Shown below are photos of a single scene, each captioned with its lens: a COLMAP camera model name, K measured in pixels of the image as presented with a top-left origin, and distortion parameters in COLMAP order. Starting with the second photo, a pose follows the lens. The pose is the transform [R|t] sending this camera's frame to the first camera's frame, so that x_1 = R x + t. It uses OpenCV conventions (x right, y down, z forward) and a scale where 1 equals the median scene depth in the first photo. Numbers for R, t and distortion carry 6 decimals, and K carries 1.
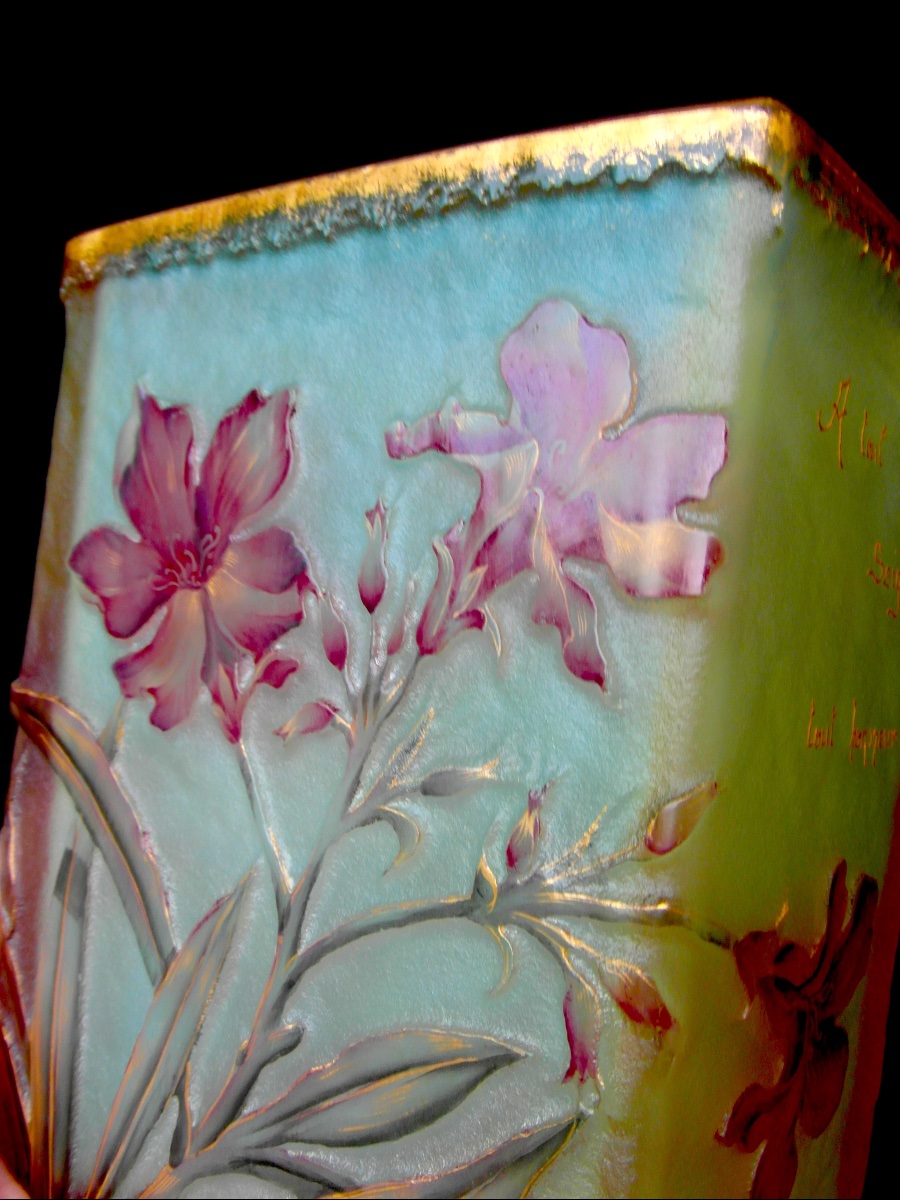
lens RADIAL K [[1167.3, 0, 469.4], [0, 1167.3, 601.4], [0, 0, 1]] dist [-0.073491, 0.000000]
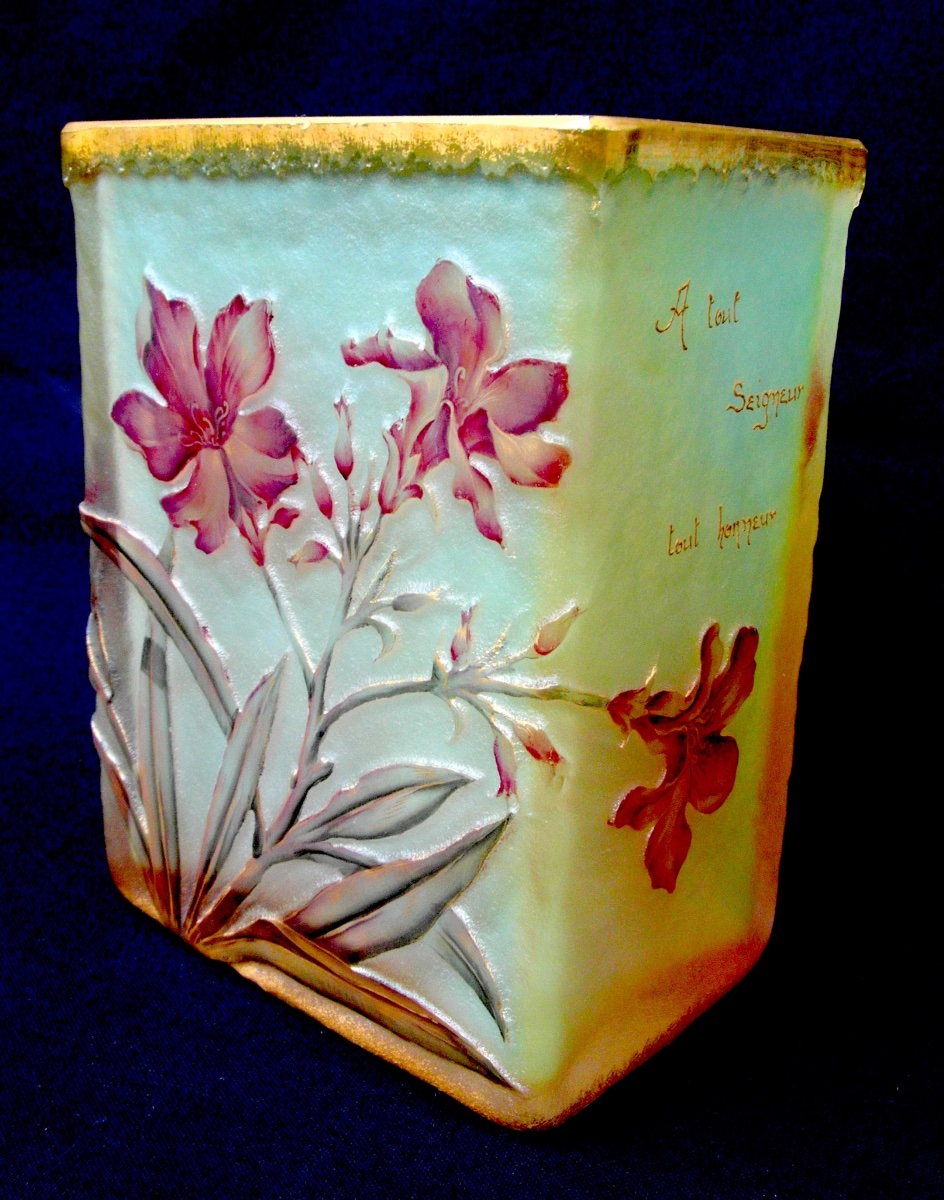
lens RADIAL K [[1426.9, 0, 472.3], [0, 1426.9, 598.1], [0, 0, 1]] dist [-0.054448, 0.000000]
pose [[0.994420, -0.068733, -0.080024, 0.176244], [0.089865, 0.949257, 0.301389, -0.328421], [0.055248, -0.306899, 0.950137, -0.582250]]
